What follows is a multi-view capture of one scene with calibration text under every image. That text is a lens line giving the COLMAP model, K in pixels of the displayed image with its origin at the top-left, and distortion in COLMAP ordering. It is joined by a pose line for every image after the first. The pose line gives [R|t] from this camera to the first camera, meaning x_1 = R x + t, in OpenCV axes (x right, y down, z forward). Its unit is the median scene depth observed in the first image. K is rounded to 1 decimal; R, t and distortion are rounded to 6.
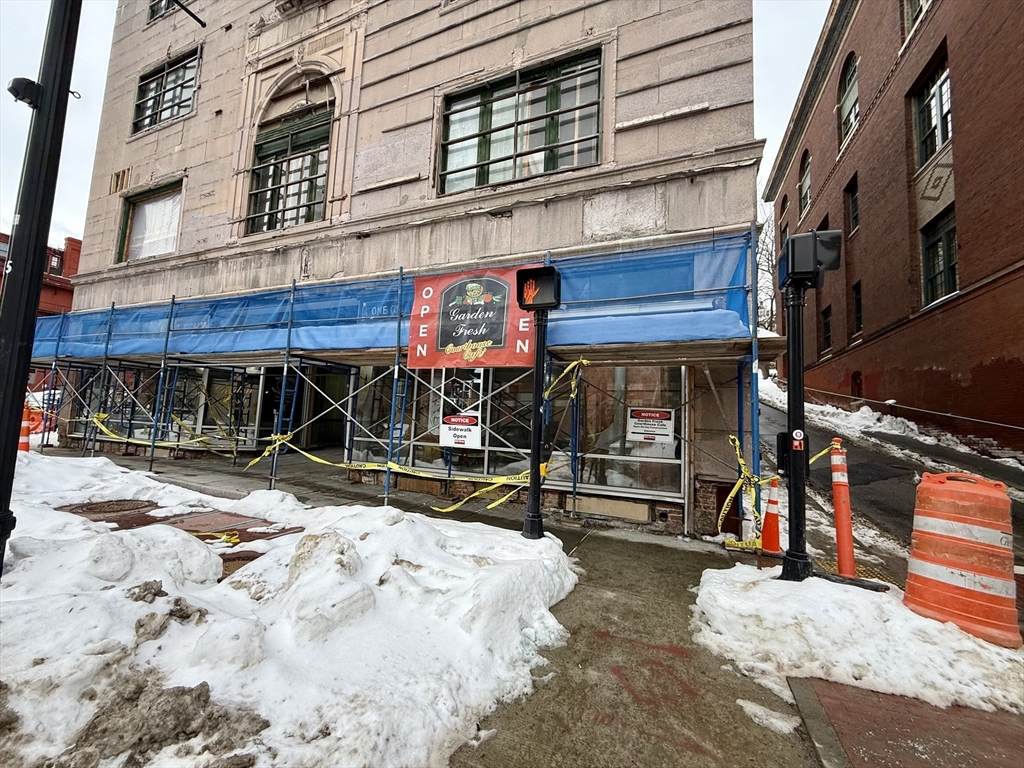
lens RADIAL K [[408.7, 0, 510.0], [0, 408.7, 385.6], [0, 0, 1]] dist [0.001175, -0.000423]
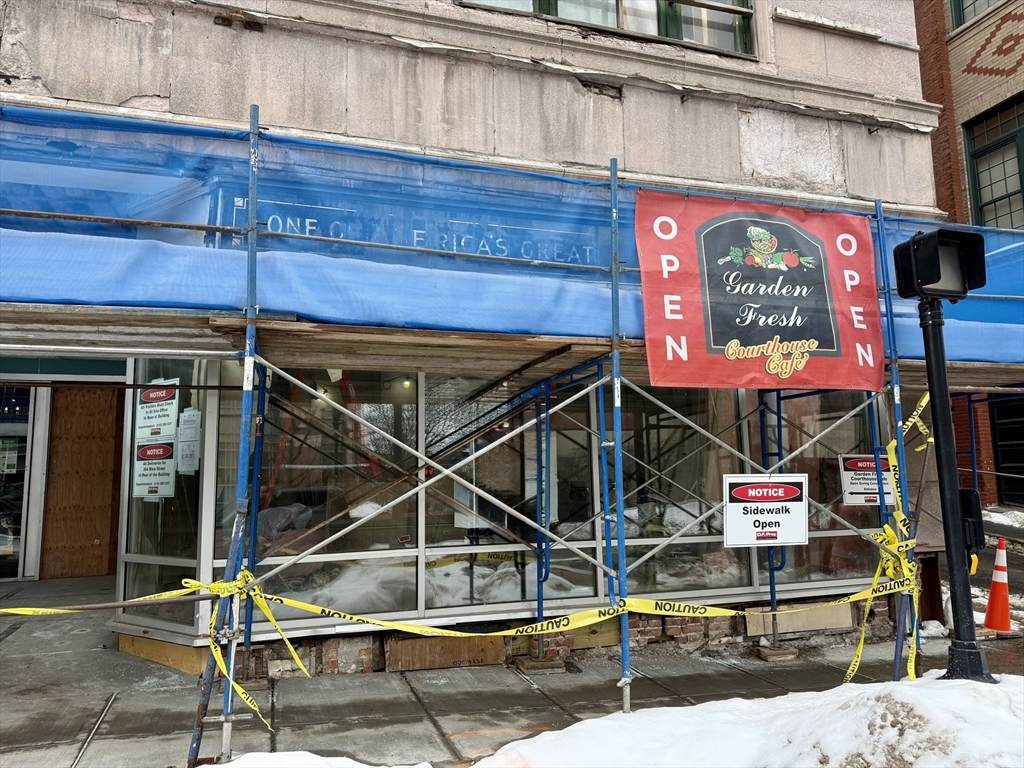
lens RADIAL K [[721.9, 0, 512.0], [0, 721.9, 384.0], [0, 0, 1]] dist [0.041141, -0.045924]
pose [[0.753788, 0.027312, 0.656550, -0.697801], [-0.008656, 0.999462, -0.031638, -0.013478], [-0.657060, 0.018165, 0.753619, 0.383872]]
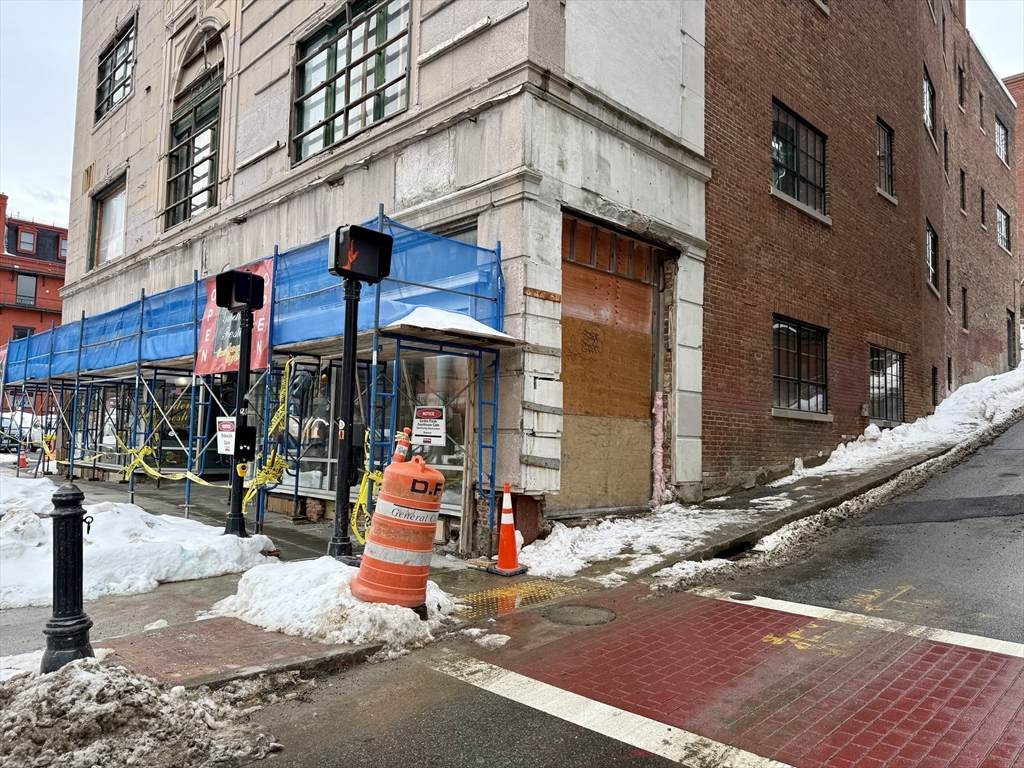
lens RADIAL K [[724.0, 0, 506.0], [0, 724.0, 385.1], [0, 0, 1]] dist [0.123871, -0.187502]
pose [[0.922074, -0.053007, -0.383365, 0.848233], [0.052964, 0.998539, -0.010677, 0.030058], [0.383371, -0.010459, 0.923535, -0.258265]]
